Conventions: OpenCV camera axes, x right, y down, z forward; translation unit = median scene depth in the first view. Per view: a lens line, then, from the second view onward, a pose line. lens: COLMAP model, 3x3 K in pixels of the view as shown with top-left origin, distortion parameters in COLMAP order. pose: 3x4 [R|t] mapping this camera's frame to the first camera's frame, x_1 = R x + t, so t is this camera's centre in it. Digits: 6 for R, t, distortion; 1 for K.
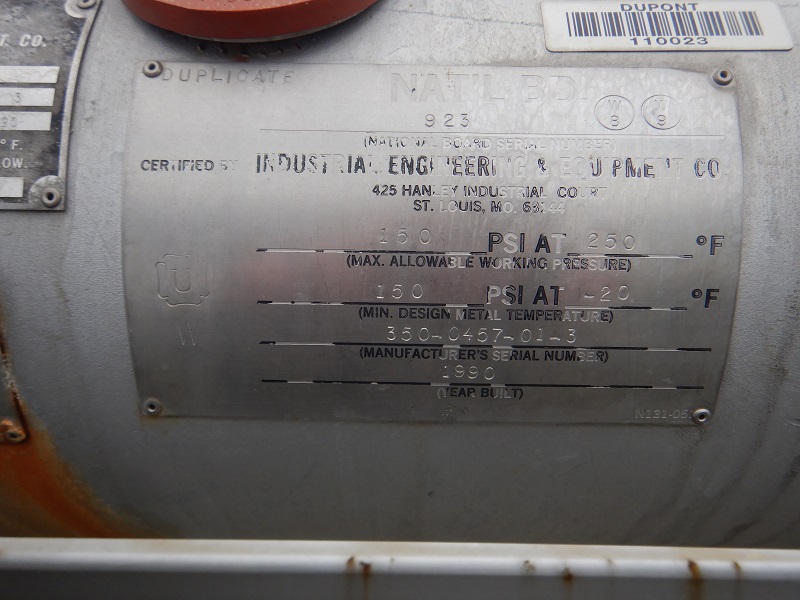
lens RADIAL K [[570.1, 0, 400.0], [0, 570.1, 300.0], [0, 0, 1]] dist [0.006942, 0.002792]
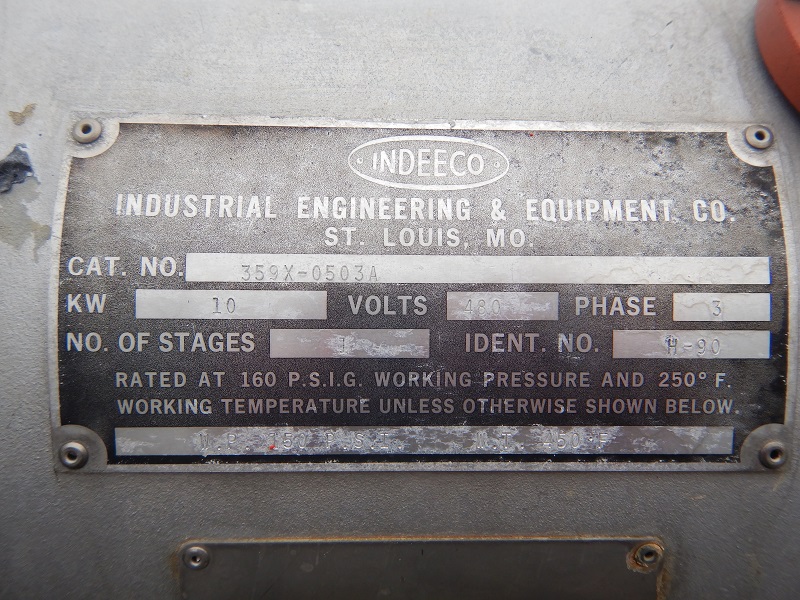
lens RADIAL K [[570.1, 0, 400.0], [0, 570.1, 300.0], [0, 0, 1]] dist [0.006942, 0.002792]
pose [[0.999606, -0.020465, 0.019232, -1.067456], [0.016723, 0.983917, 0.177840, -0.494906], [-0.022563, -0.177448, 0.983872, 0.336718]]
